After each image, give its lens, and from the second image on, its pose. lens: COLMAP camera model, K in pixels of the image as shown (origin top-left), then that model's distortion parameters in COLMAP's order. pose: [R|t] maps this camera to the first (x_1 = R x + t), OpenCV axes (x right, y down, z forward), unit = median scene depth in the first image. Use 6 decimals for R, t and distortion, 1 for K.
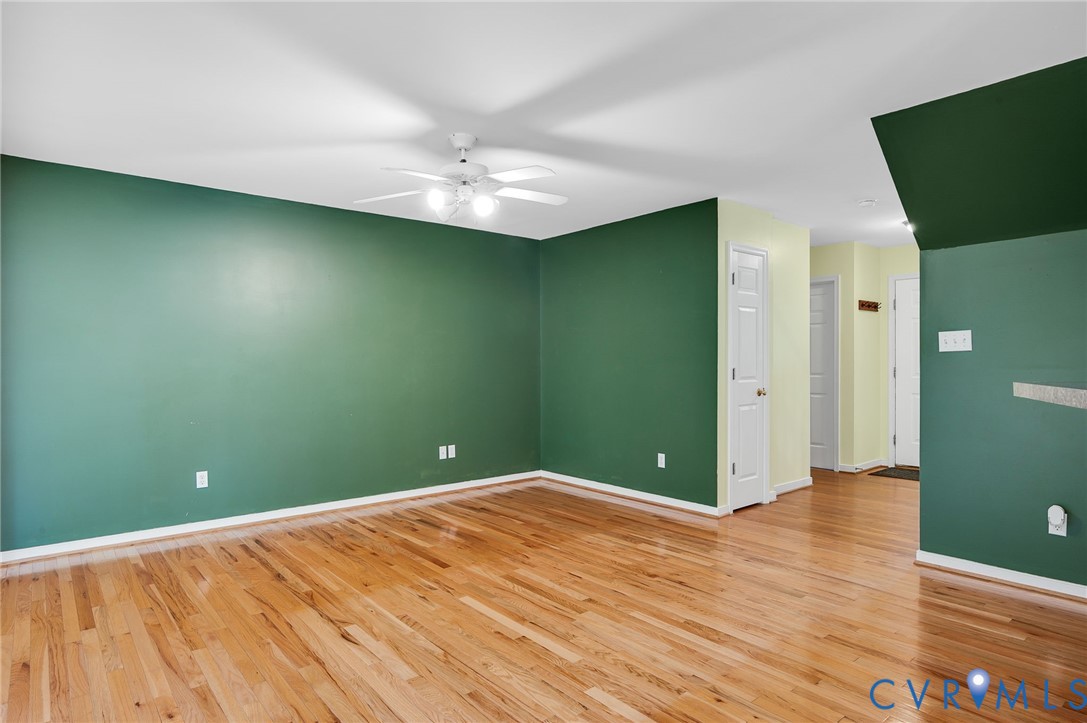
lens RADIAL K [[612.7, 0, 543.5], [0, 612.7, 361.5], [0, 0, 1]] dist [-0.001641, 0.000316]
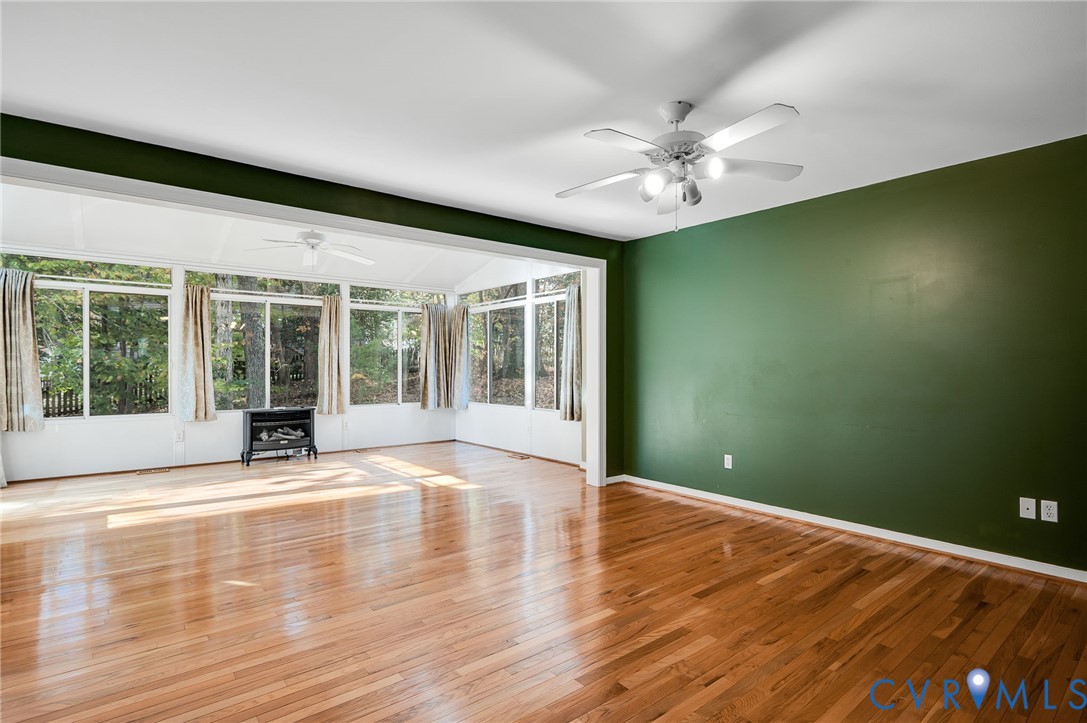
lens RADIAL K [[538.0, 0, 543.5], [0, 538.0, 361.5], [0, 0, 1]] dist [-0.013335, 0.000789]
pose [[-0.012340, -0.002498, -0.999921, 0.566605], [-0.001715, 0.999995, -0.002477, -0.003038], [0.999922, 0.001685, -0.012344, 0.715360]]
